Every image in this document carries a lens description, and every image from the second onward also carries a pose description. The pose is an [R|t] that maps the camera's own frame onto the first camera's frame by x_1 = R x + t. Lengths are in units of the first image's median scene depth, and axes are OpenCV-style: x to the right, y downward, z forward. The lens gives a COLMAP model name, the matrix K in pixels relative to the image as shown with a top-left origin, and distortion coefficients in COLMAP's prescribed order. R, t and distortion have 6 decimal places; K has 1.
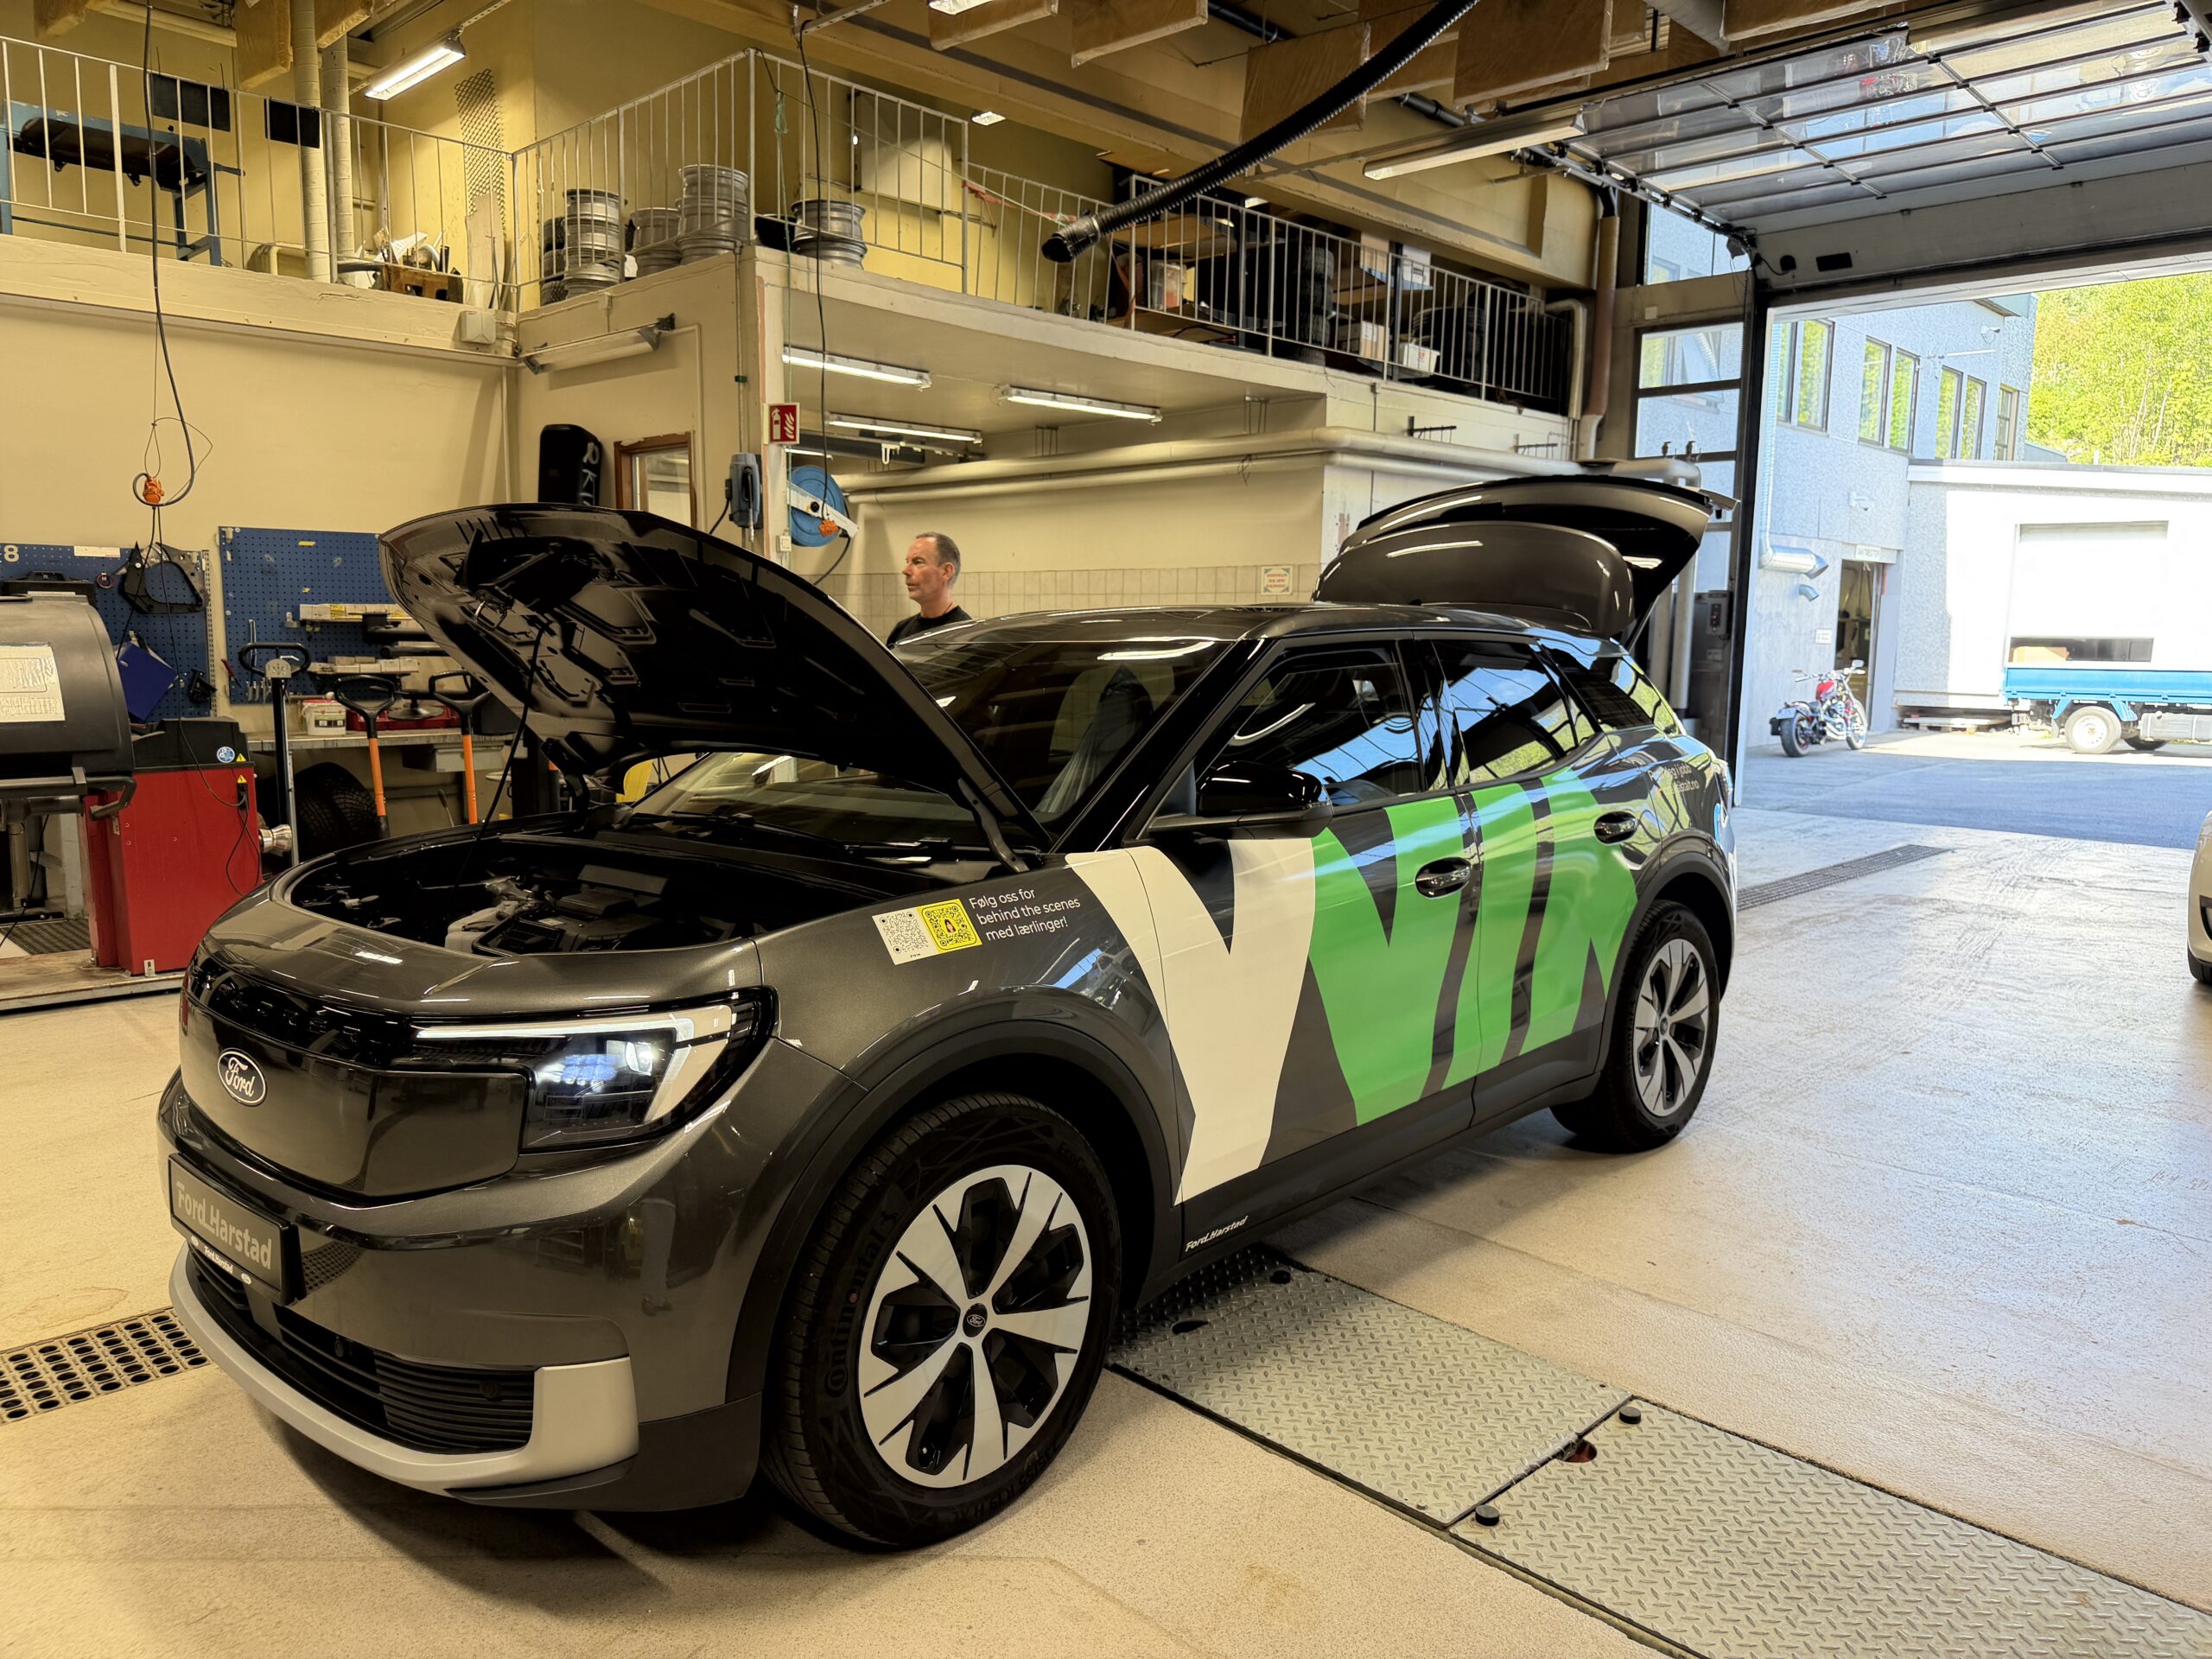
lens RADIAL K [[1549.2, 0, 1106.0], [0, 1549.2, 829.5], [0, 0, 1]] dist [0.110975, -0.182025]
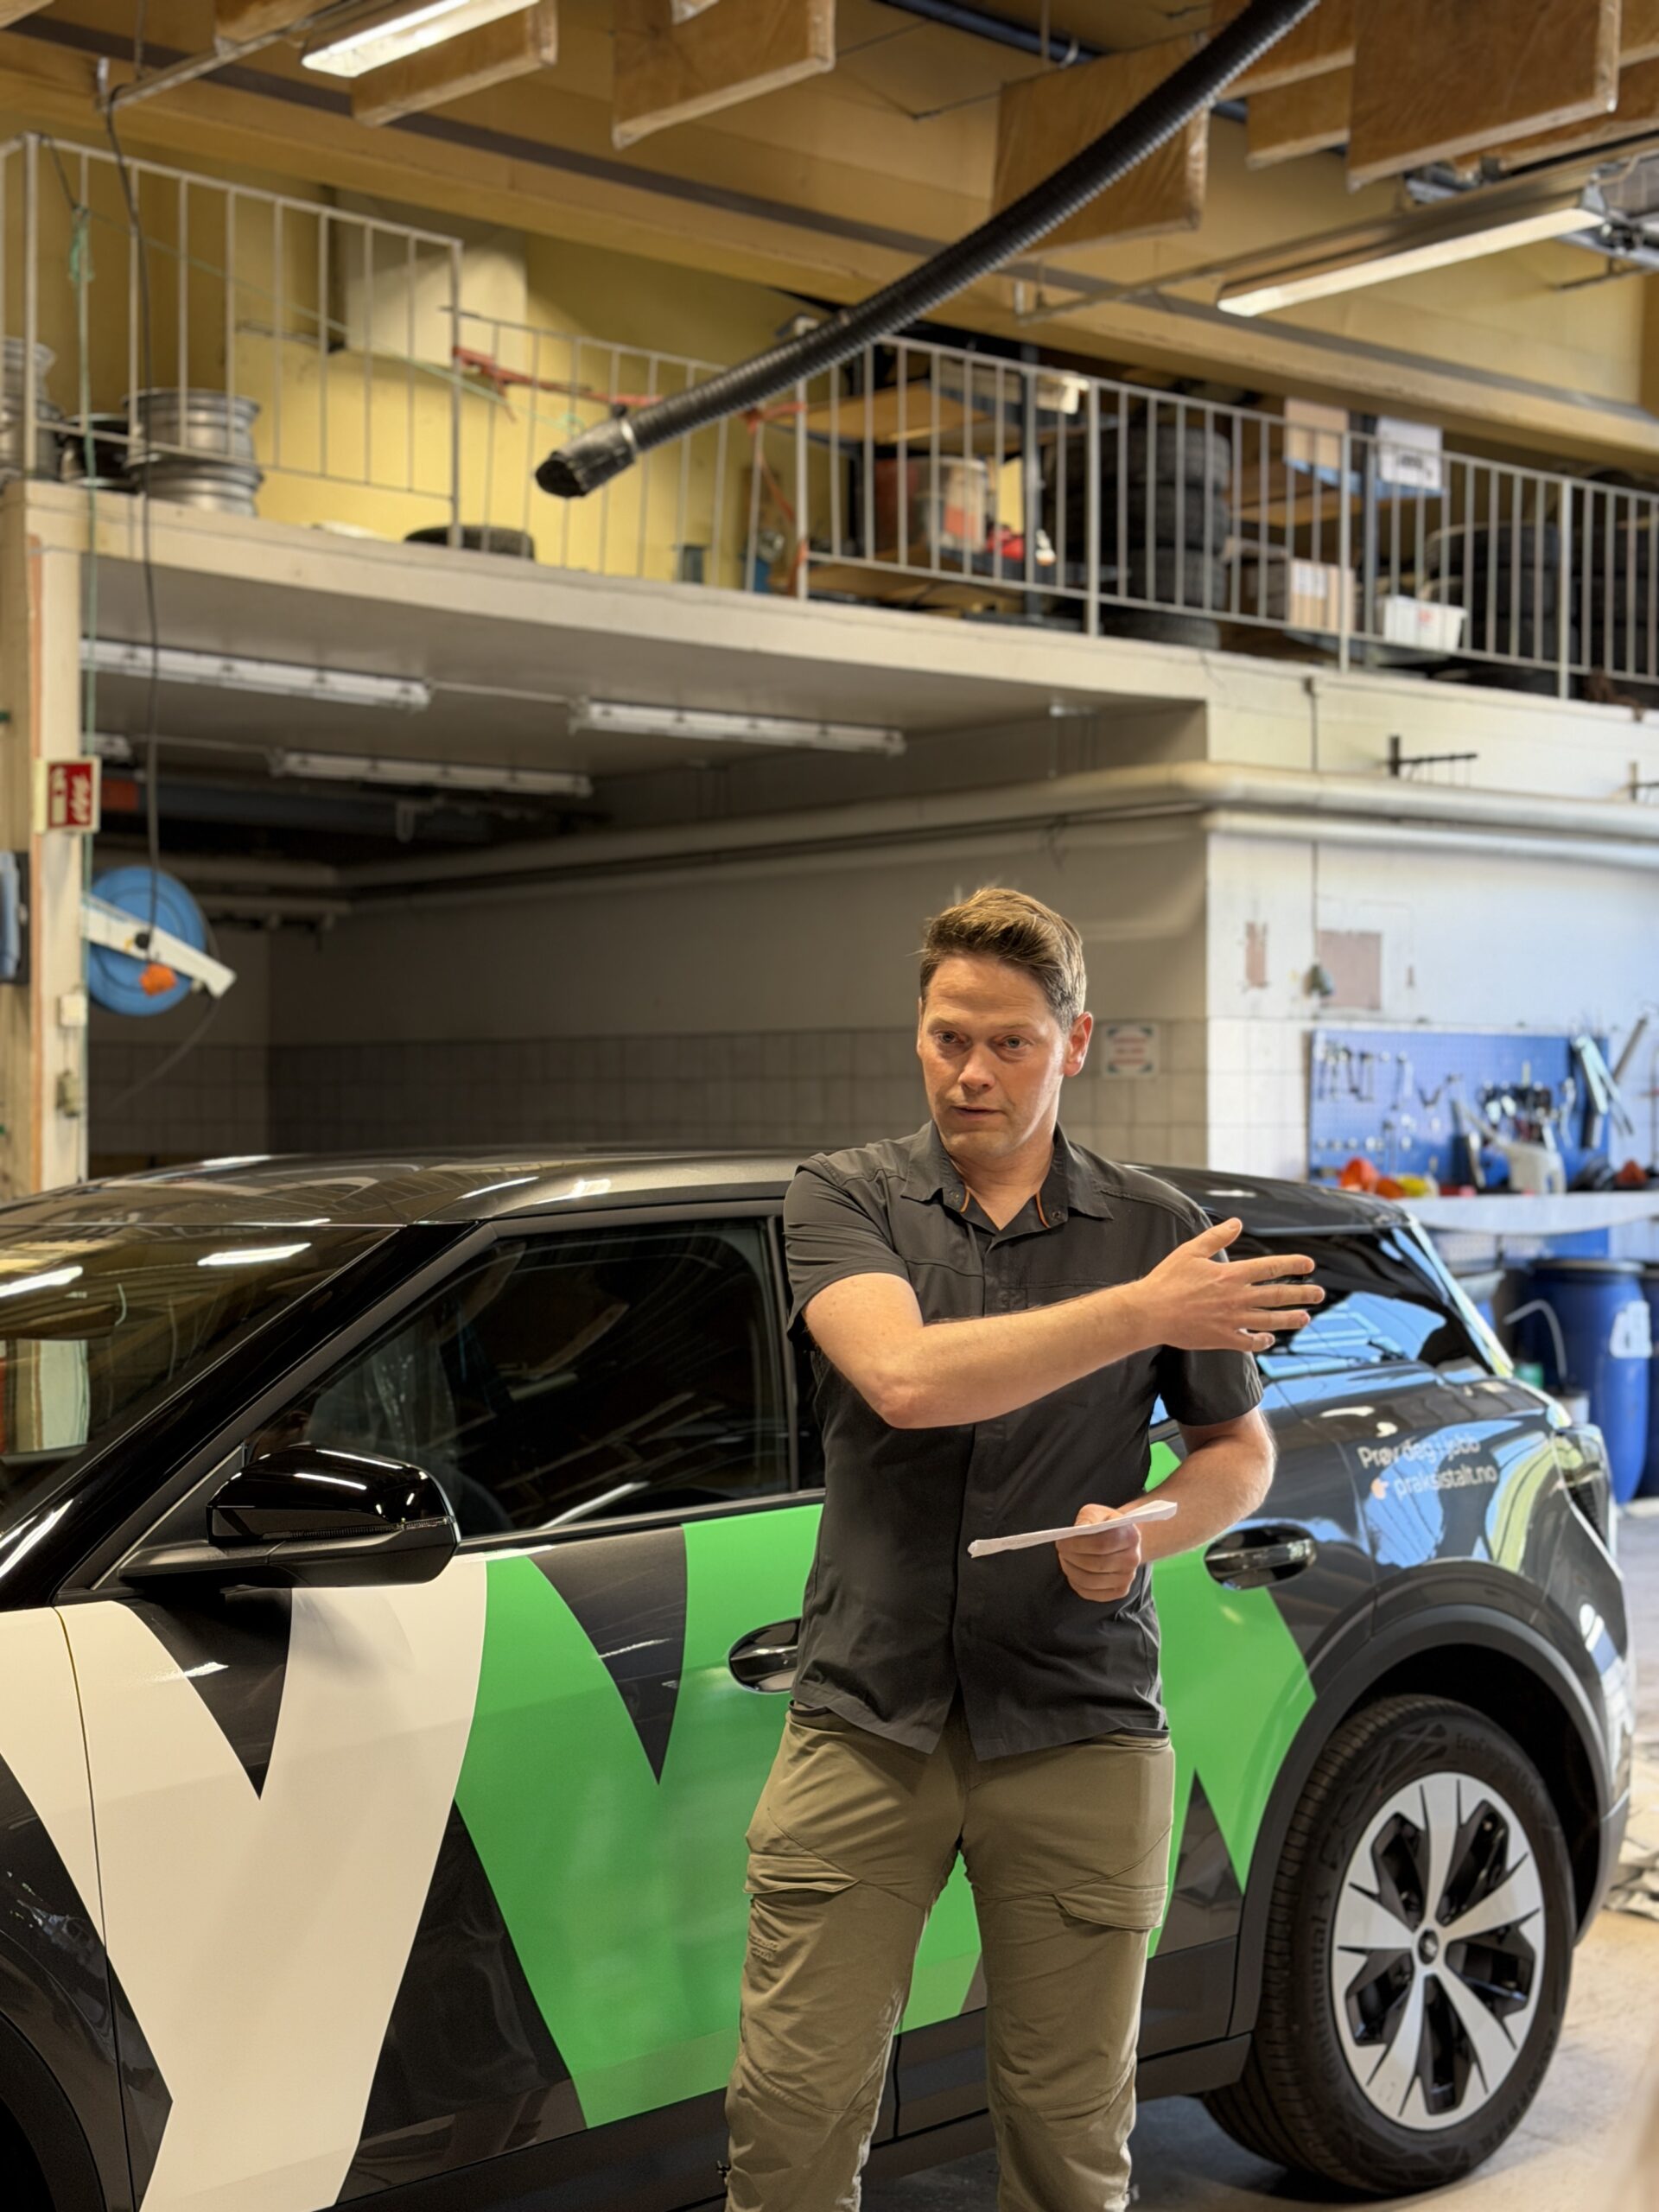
lens RADIAL K [[3185.9, 0, 829.5], [0, 3185.9, 1106.0], [0, 0, 1]] dist [0.161345, -0.076105]
pose [[0.996252, -0.013283, -0.085477, 0.102031], [0.001648, 0.990875, -0.134773, -0.002256], [0.086487, 0.134127, 0.987183, -0.040346]]
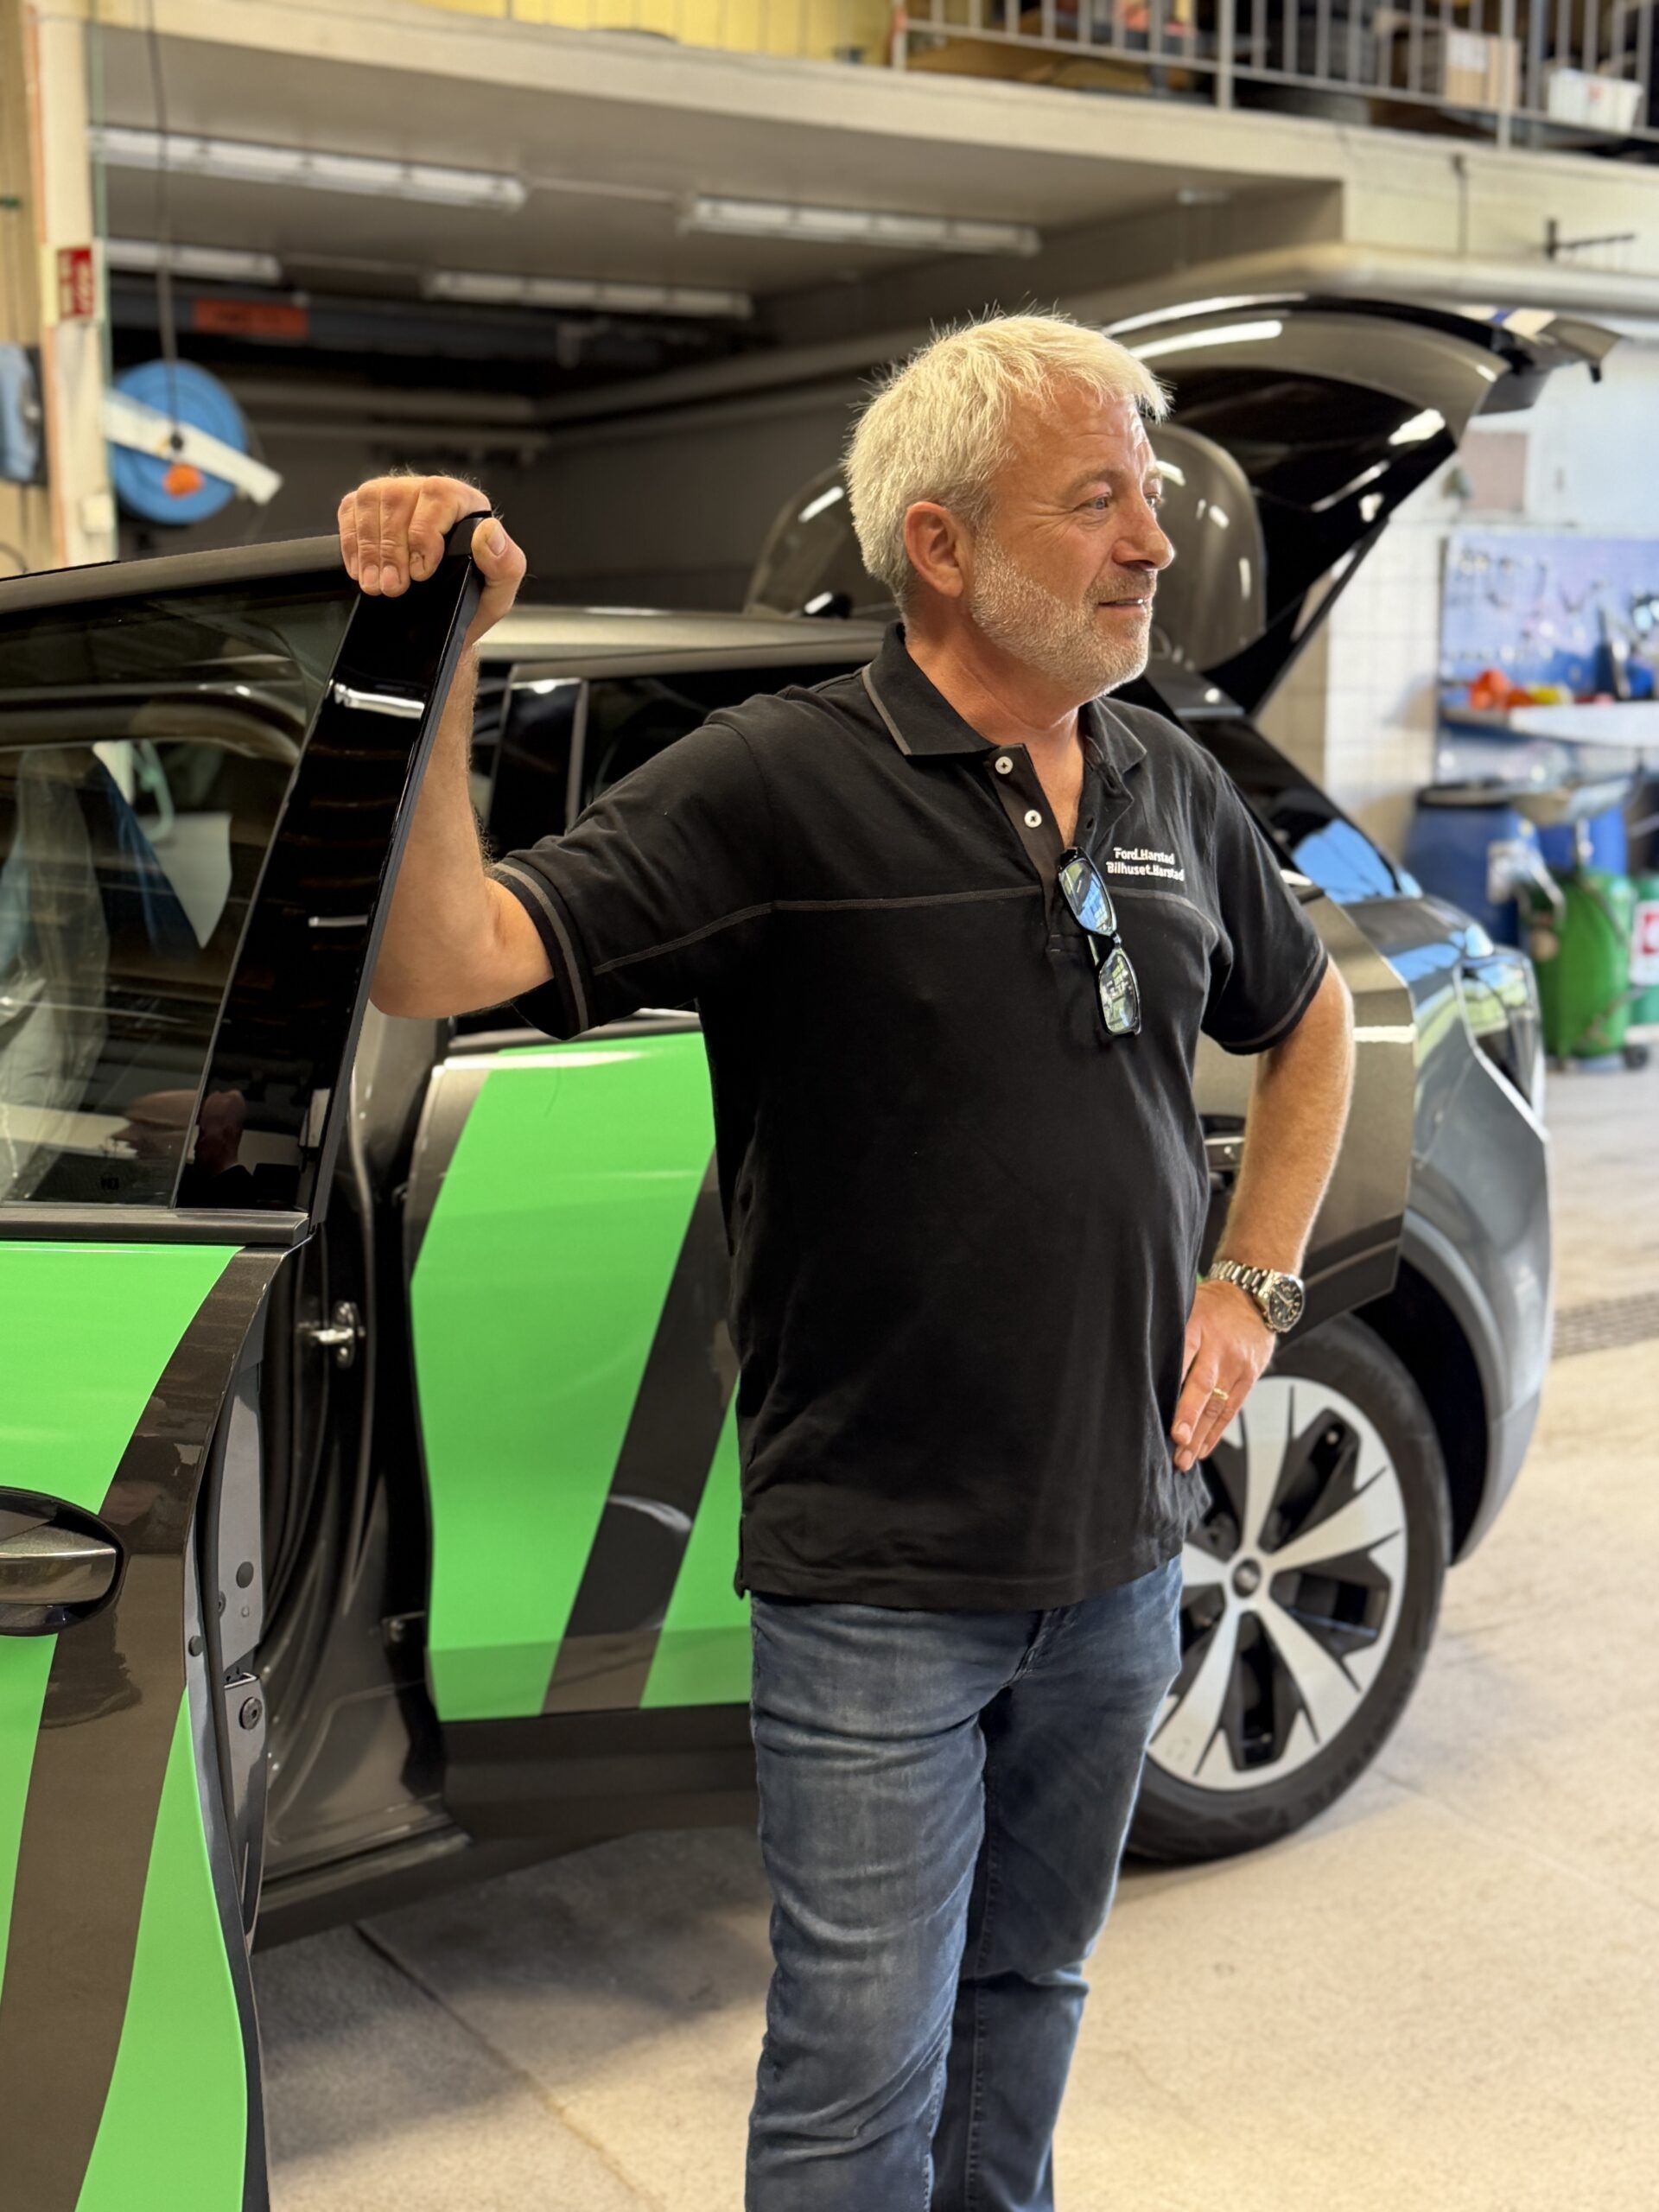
lens RADIAL K [[2706.8, 0, 829.5], [0, 2706.8, 1106.0], [0, 0, 1]] dist [0.228019, -0.584109]
pose [[0.979016, 0.011538, -0.203456, 0.157723], [-0.005780, 0.999566, 0.028872, -0.009846], [0.203701, -0.027091, 0.978658, 0.099806]]
